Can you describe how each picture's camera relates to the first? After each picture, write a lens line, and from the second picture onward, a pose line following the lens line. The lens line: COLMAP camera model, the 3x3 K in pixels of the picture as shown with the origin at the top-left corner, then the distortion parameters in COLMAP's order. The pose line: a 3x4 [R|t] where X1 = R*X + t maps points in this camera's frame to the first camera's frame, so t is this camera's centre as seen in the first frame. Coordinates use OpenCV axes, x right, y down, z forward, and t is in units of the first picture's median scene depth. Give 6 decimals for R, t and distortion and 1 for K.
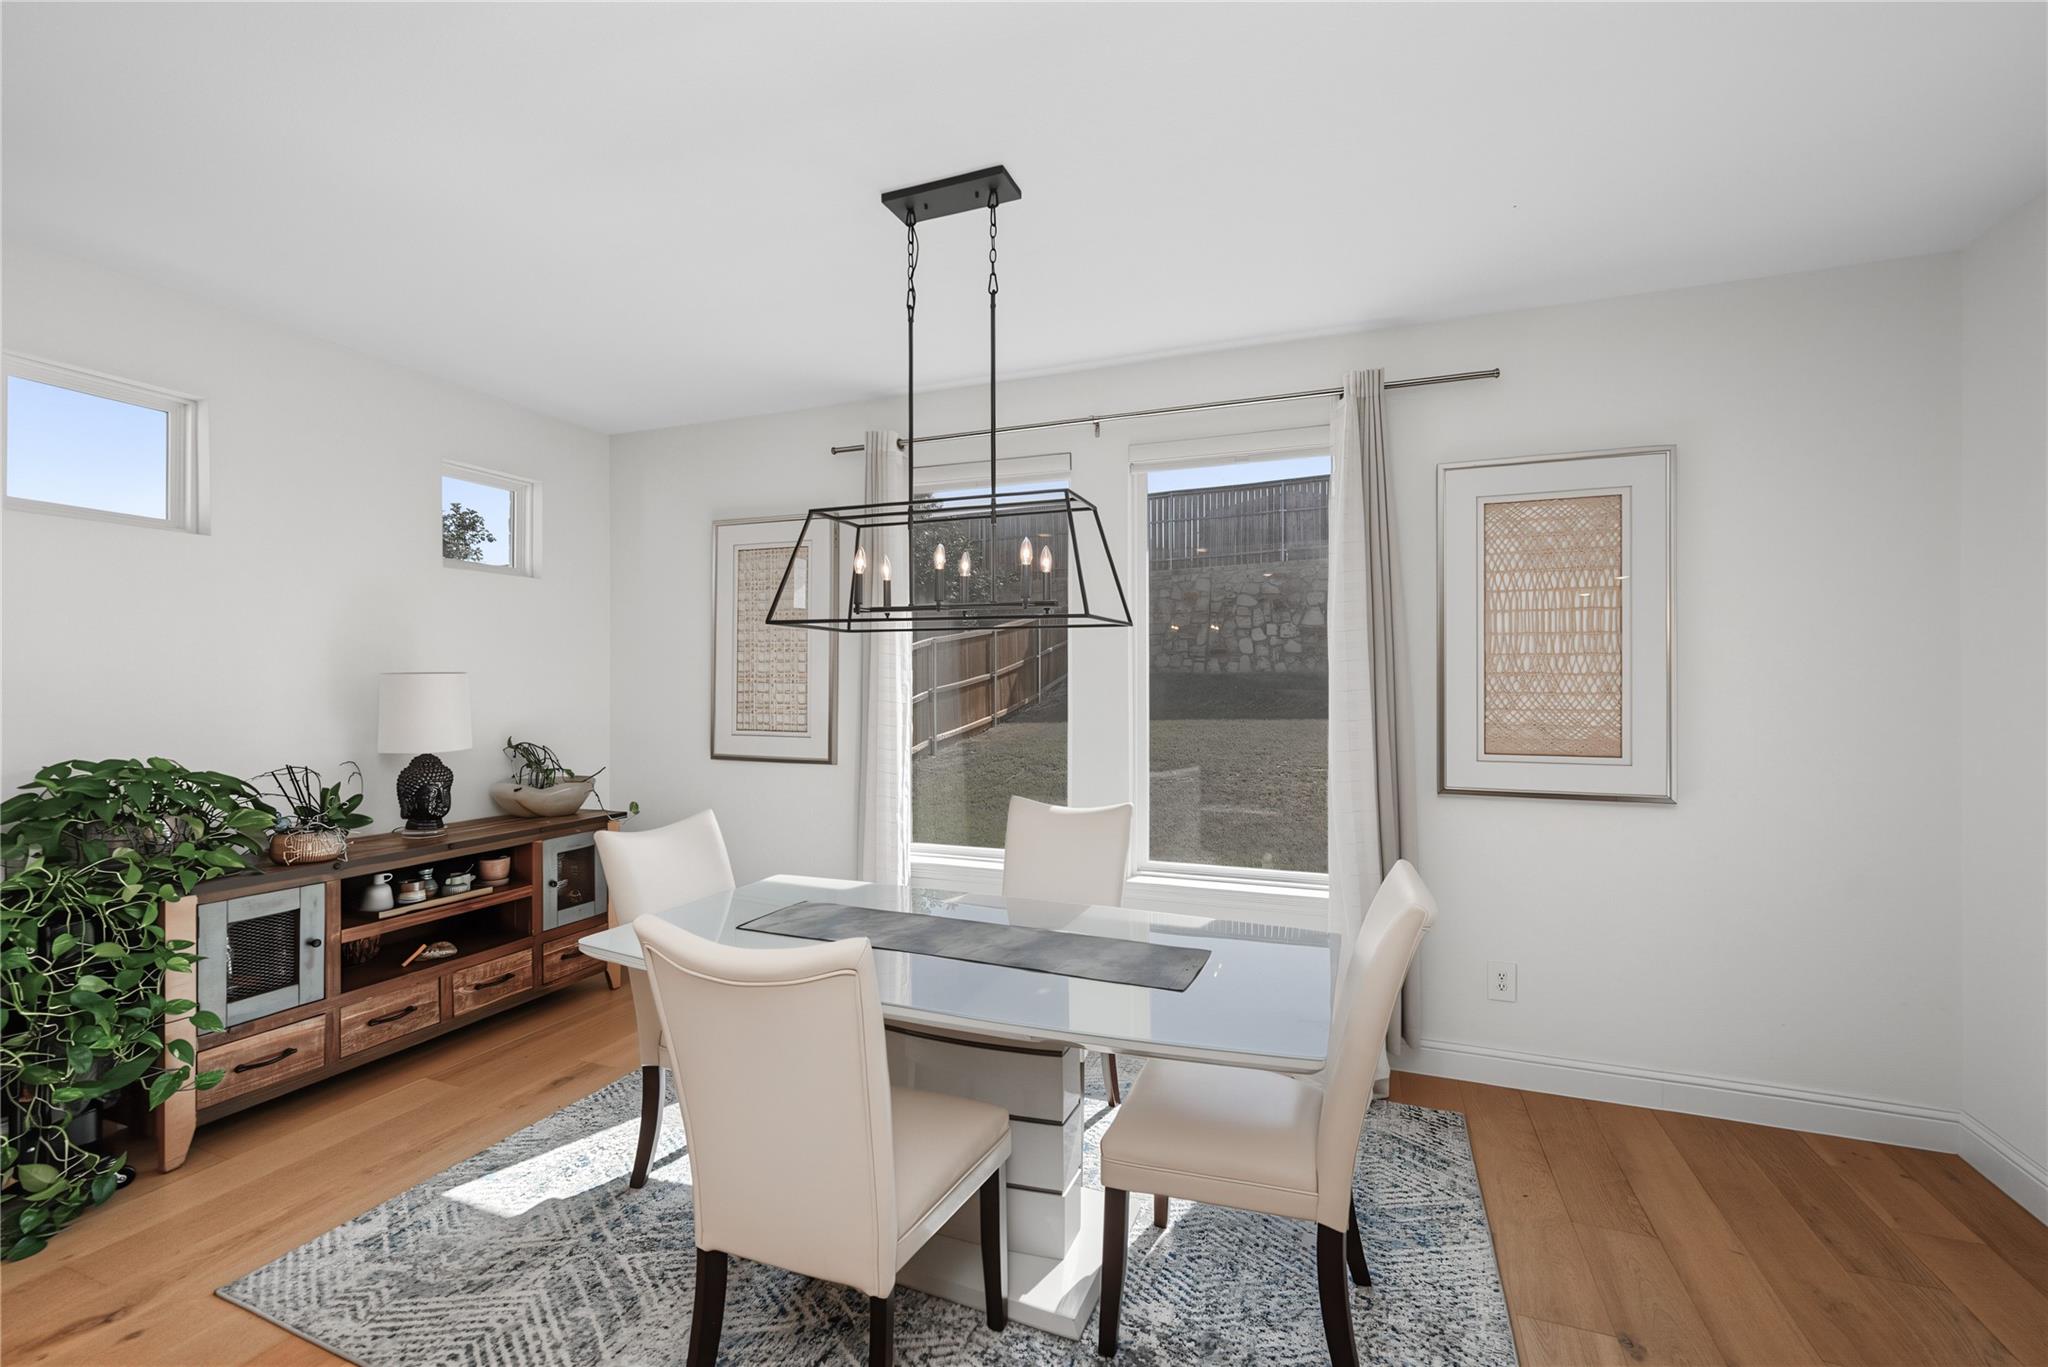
lens RADIAL K [[839.3, 0, 1012.3], [0, 839.3, 679.9], [0, 0, 1]] dist [0.009239, 0.000250]
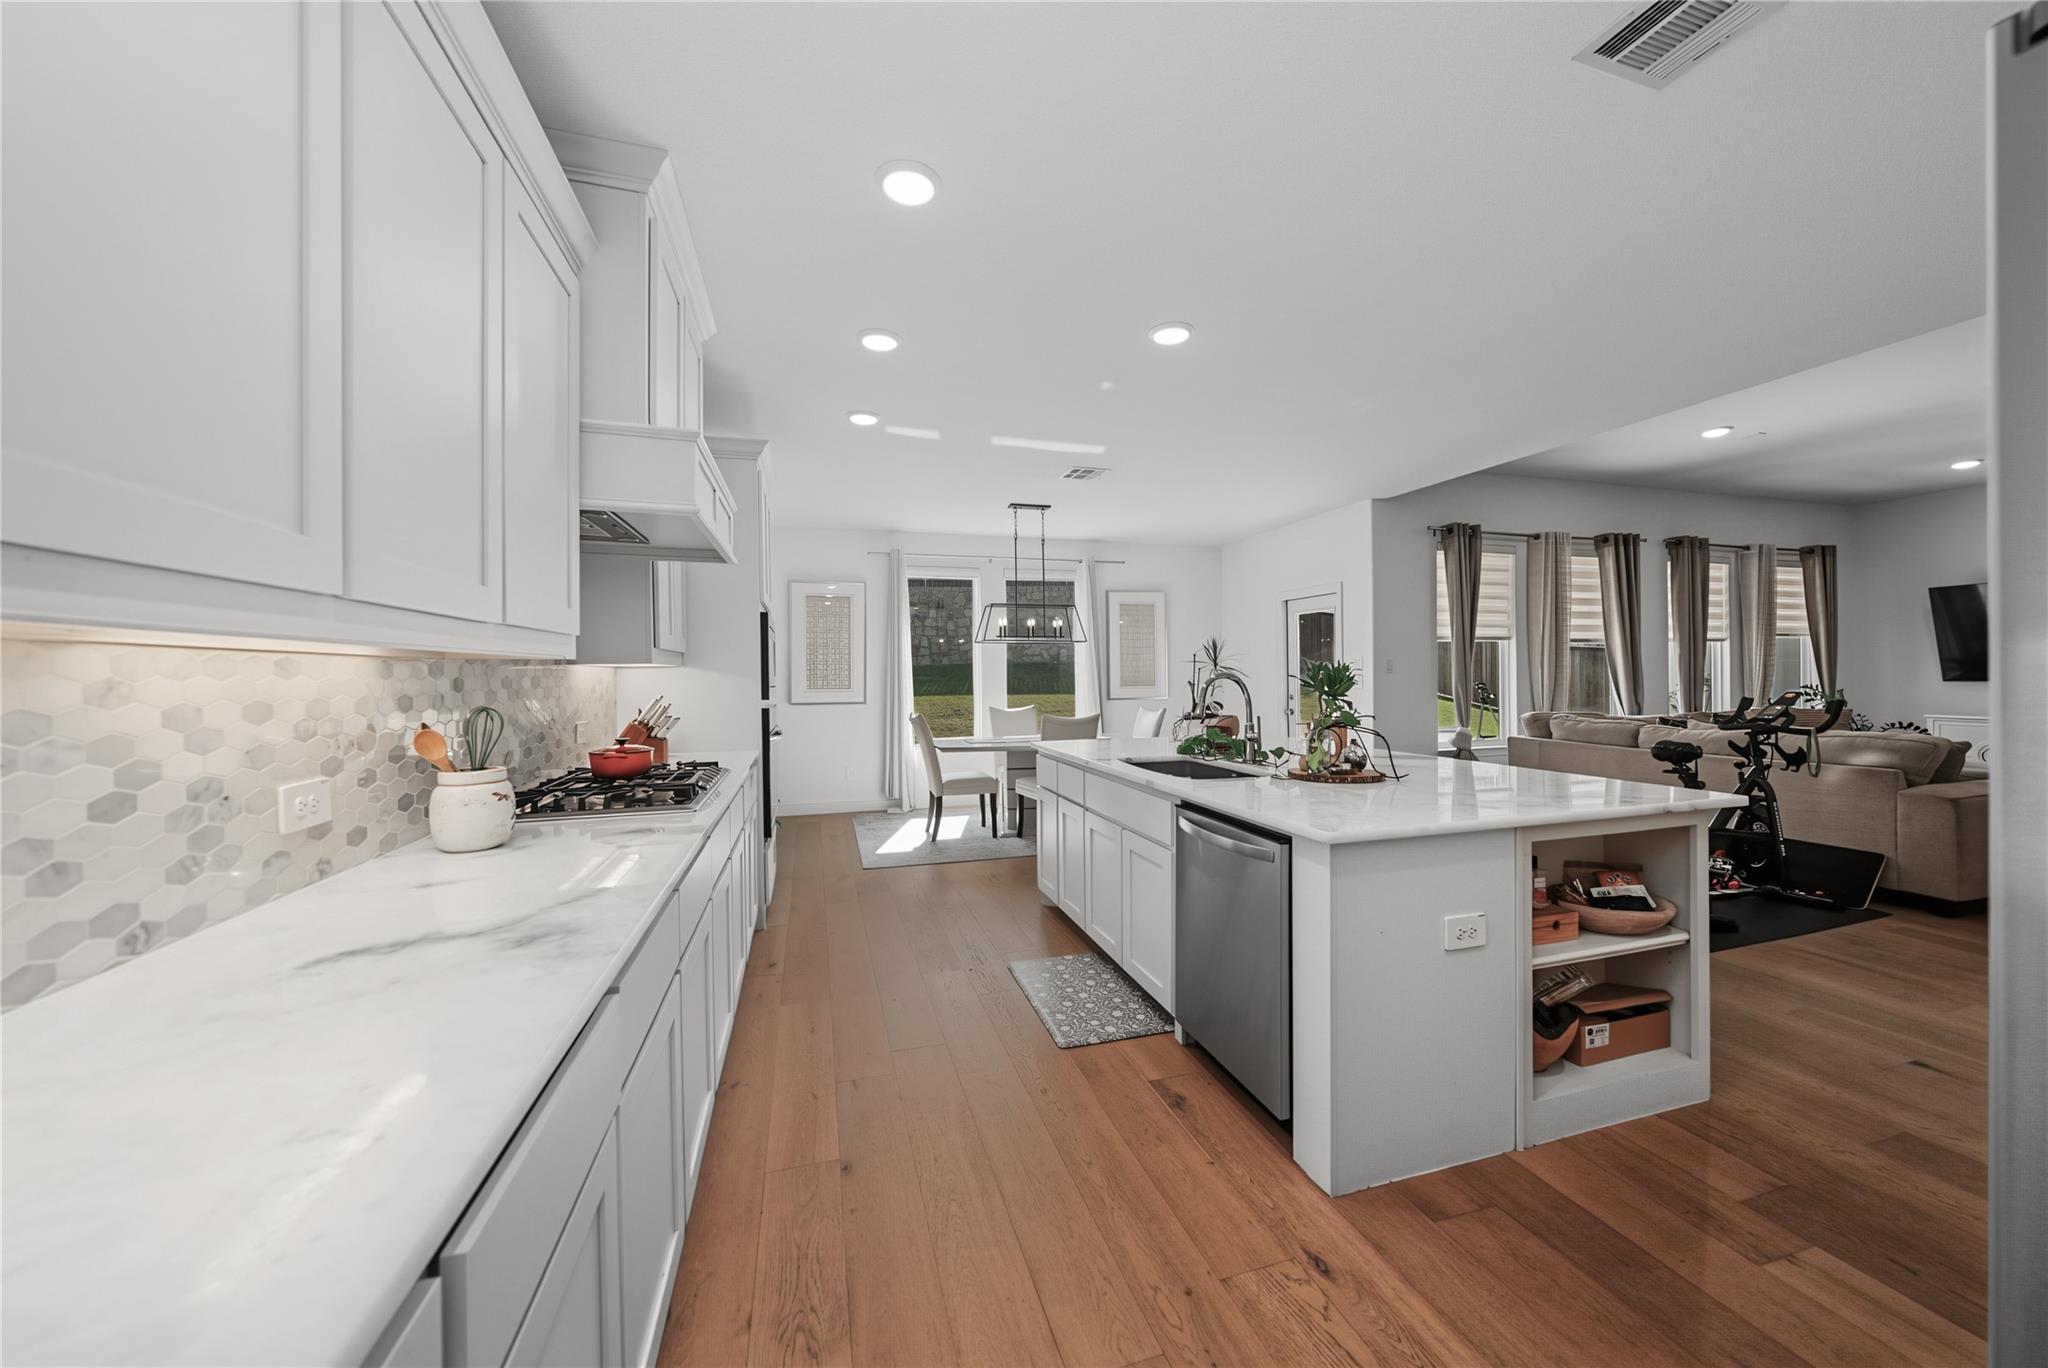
lens RADIAL K [[749.0, 0, 1028.4], [0, 749.0, 675.2], [0, 0, 1]] dist [-0.002389, -0.000043]
pose [[0.777440, -0.008860, 0.628895, -1.374503], [0.009611, 0.999951, 0.002206, 0.039461], [-0.628884, 0.004329, 0.777487, -0.878363]]
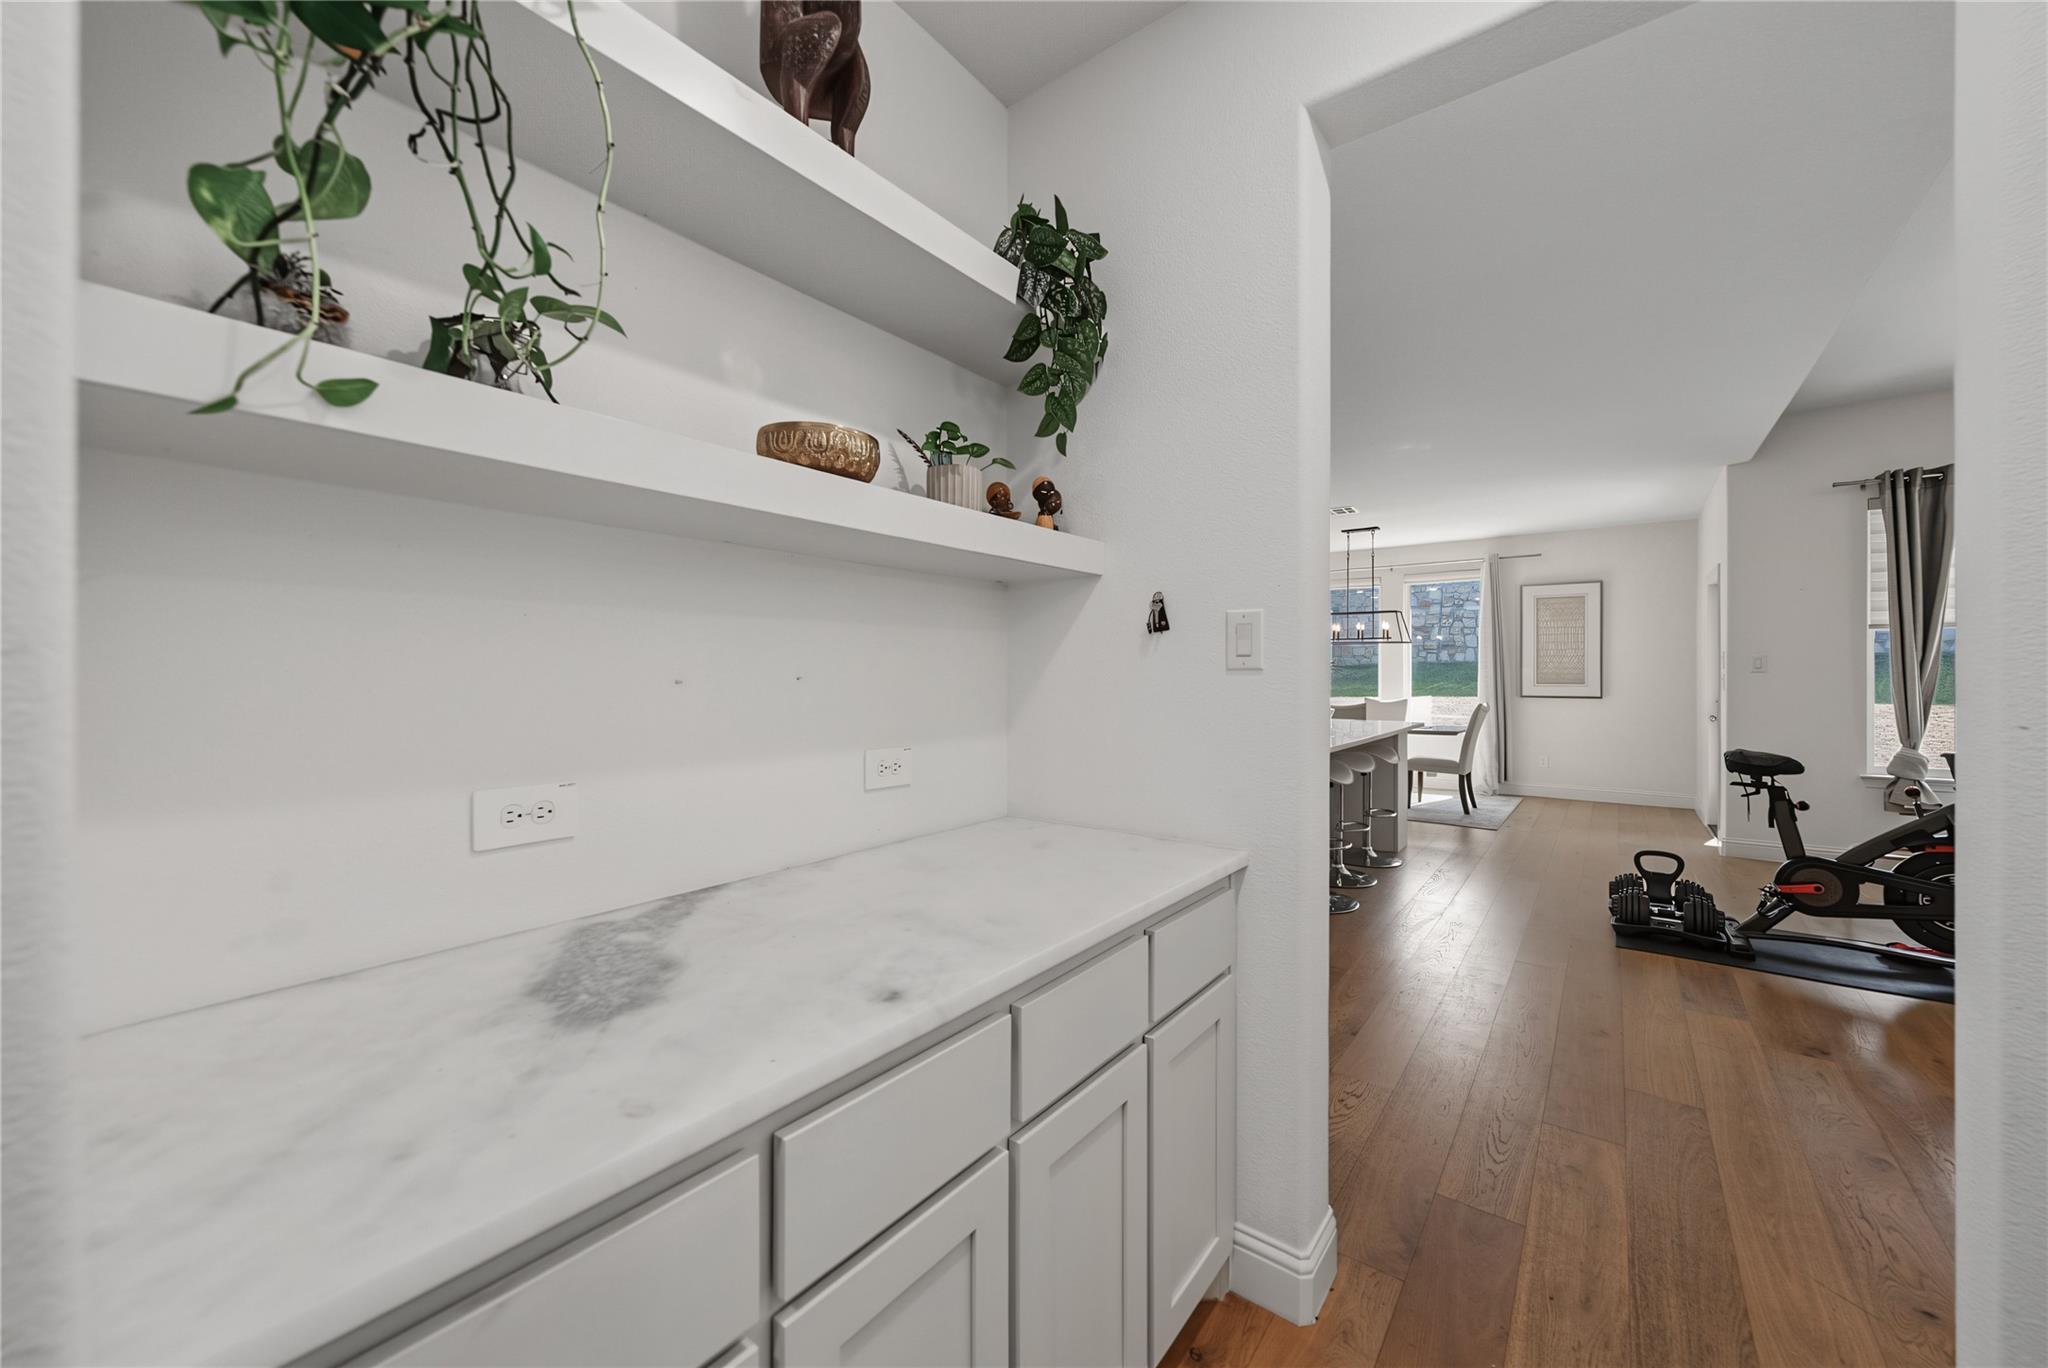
lens RADIAL K [[749.0, 0, 1035.8], [0, 749.0, 670.2], [0, 0, 1]] dist [-0.002389, -0.000043]
pose [[0.964061, -0.000271, -0.265682, -0.427380], [-0.000038, 0.999999, -0.001159, 0.044602], [0.265682, 0.001127, 0.964060, -1.955581]]
